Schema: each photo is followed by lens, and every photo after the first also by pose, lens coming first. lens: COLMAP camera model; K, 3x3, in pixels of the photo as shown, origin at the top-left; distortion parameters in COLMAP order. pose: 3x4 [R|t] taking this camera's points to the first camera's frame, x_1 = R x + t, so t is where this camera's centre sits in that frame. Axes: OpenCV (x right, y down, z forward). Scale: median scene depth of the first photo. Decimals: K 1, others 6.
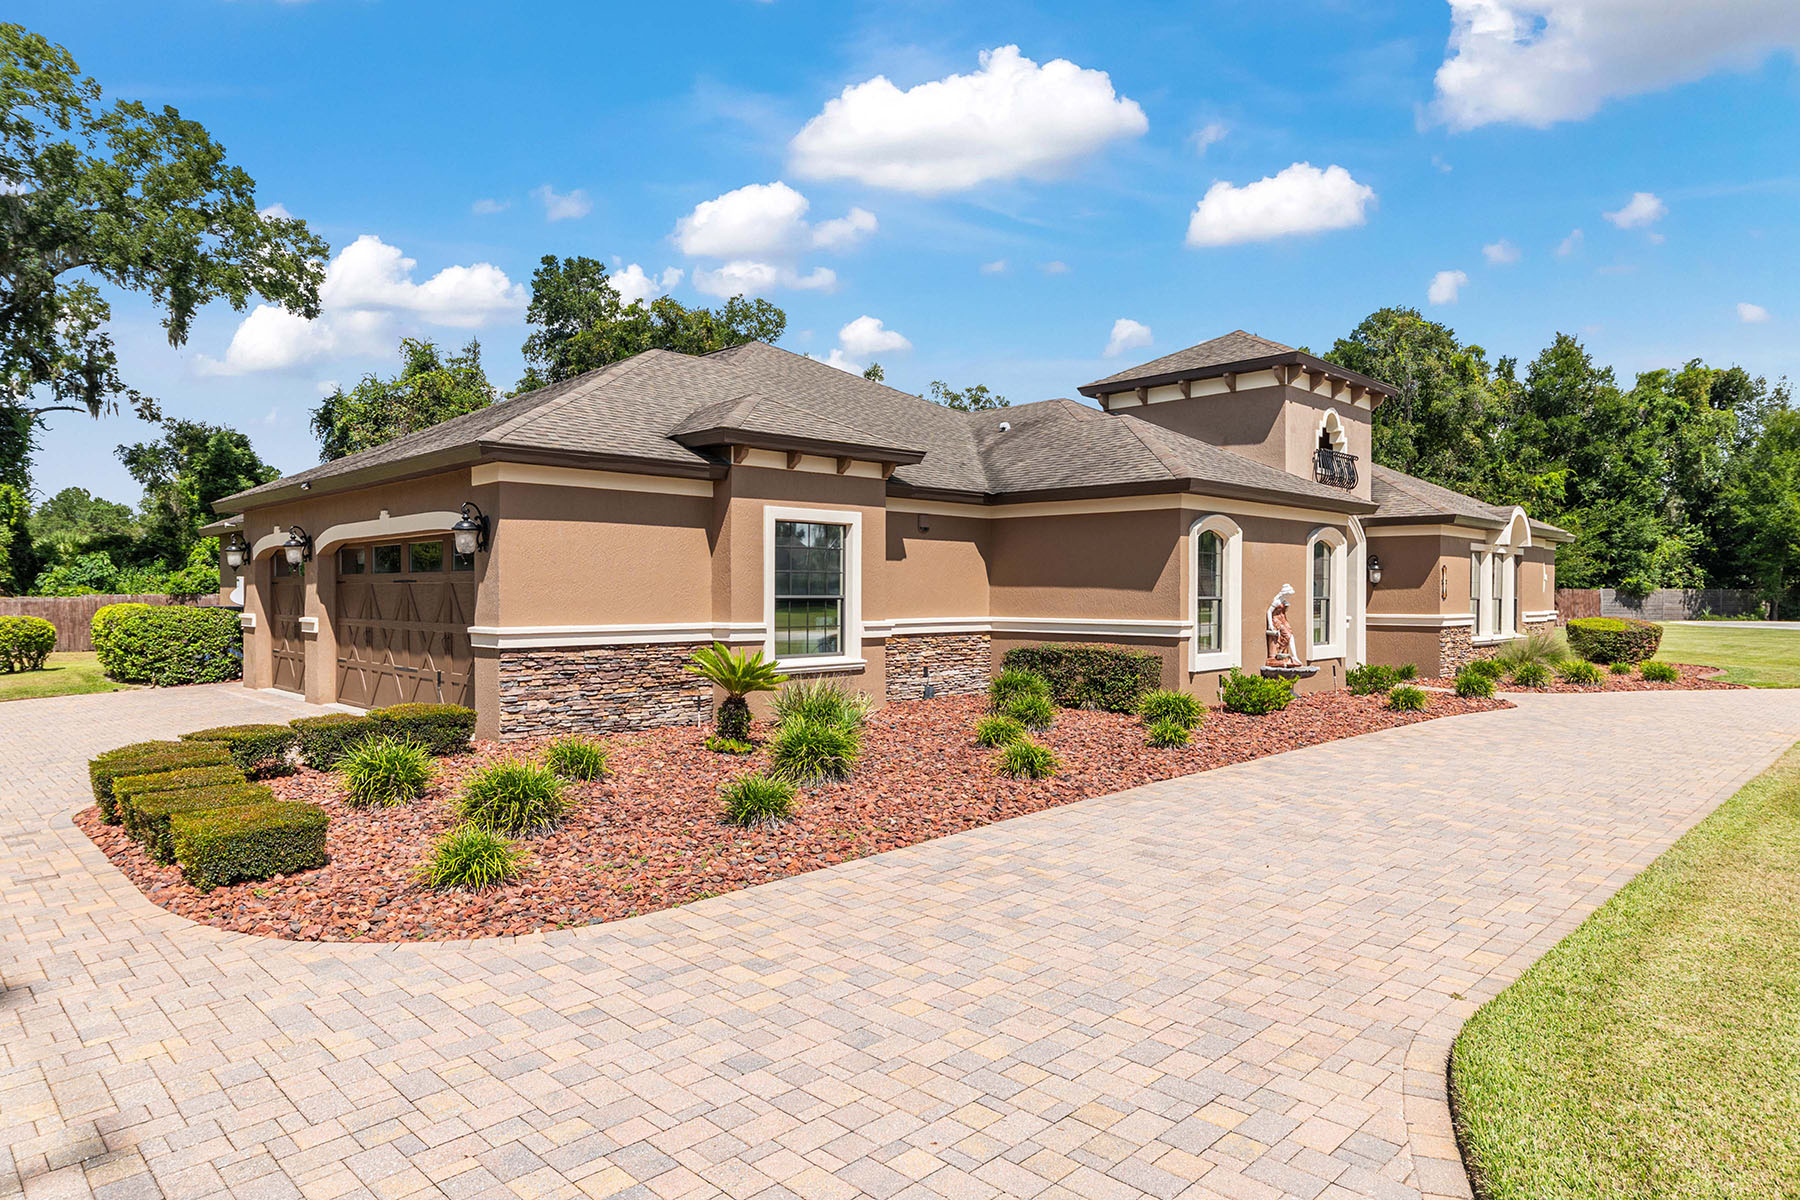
lens RADIAL K [[1062.7, 0, 898.6], [0, 1062.7, 602.2], [0, 0, 1]] dist [-0.000895, -0.000639]
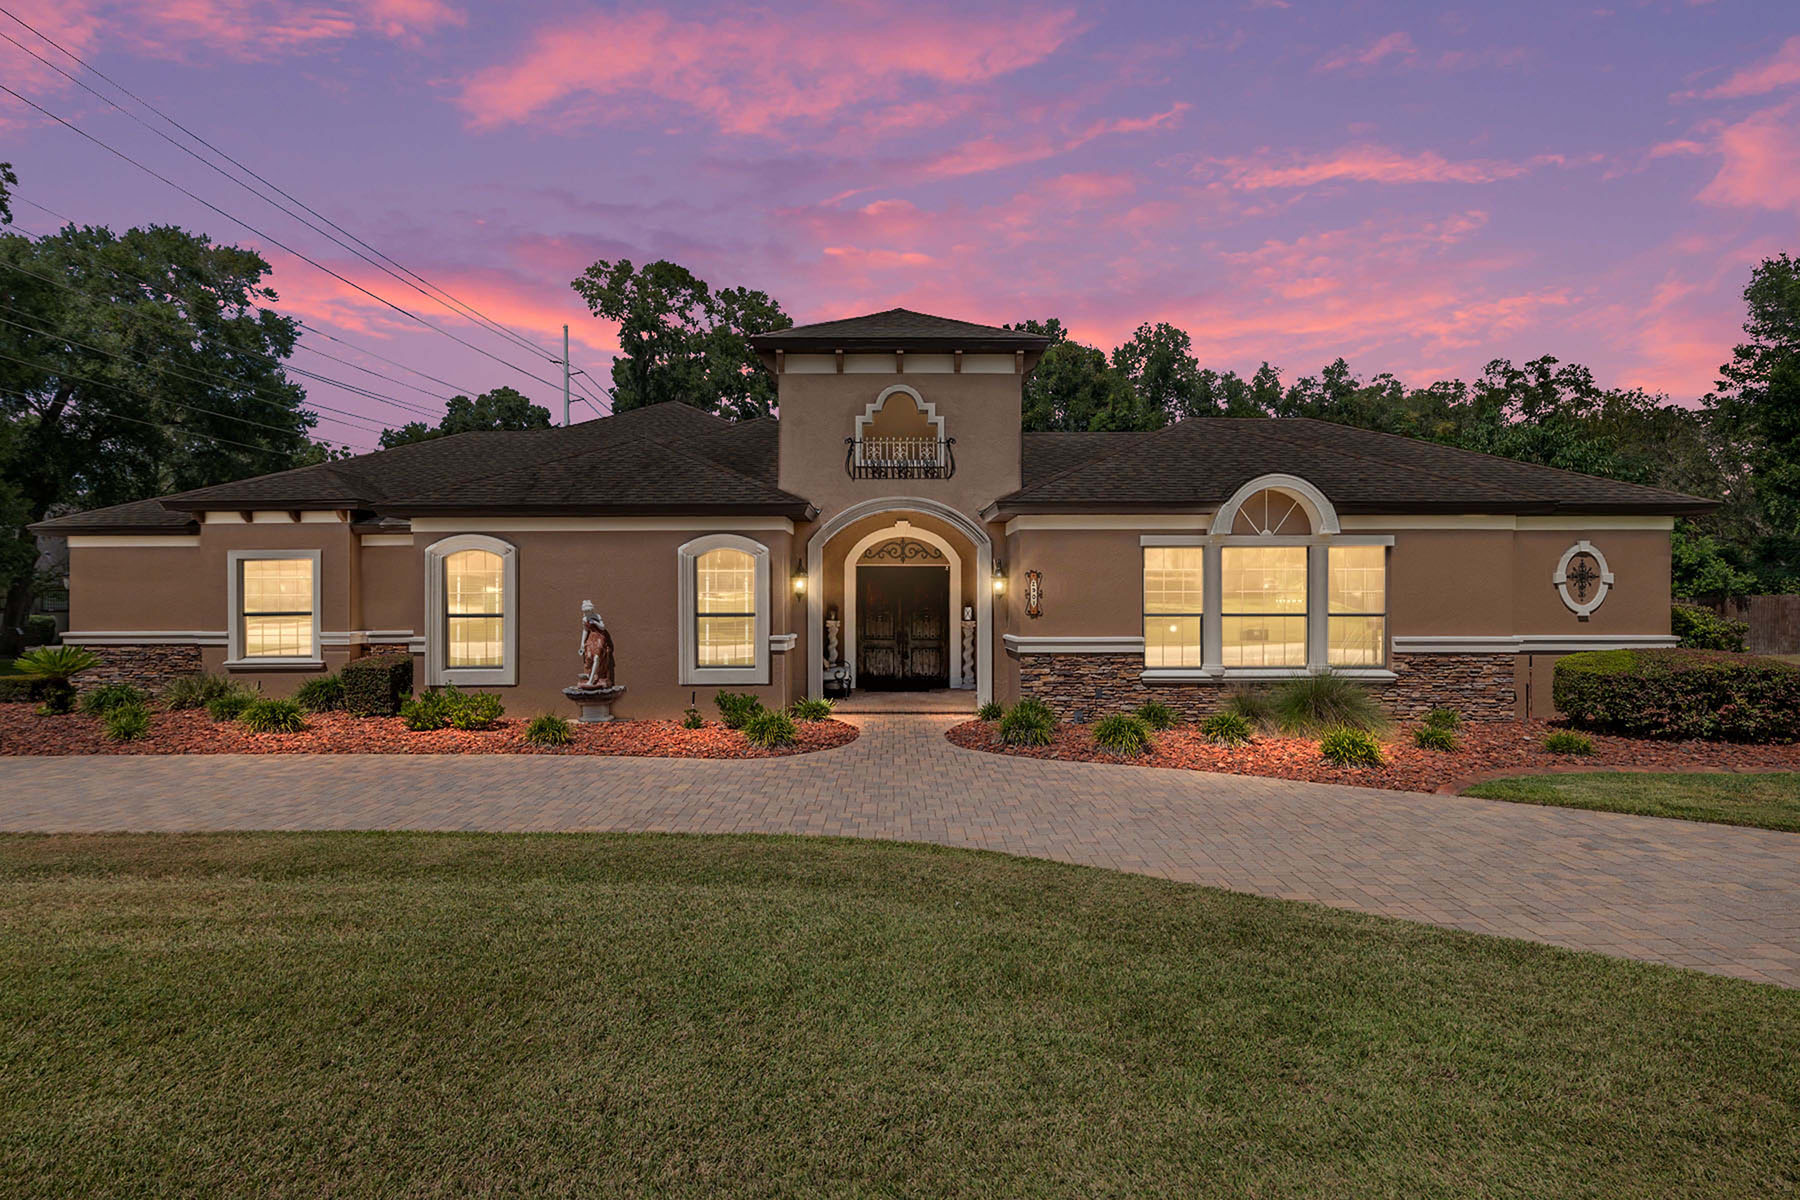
lens RADIAL K [[922.6, 0, 905.7], [0, 922.6, 608.6], [0, 0, 1]] dist [0.000454, -0.000607]
pose [[0.716438, 0.000289, -0.697651, 0.994790], [-0.000860, 1.000000, -0.000469, -0.008793], [0.697650, 0.000936, 0.716438, 0.532159]]
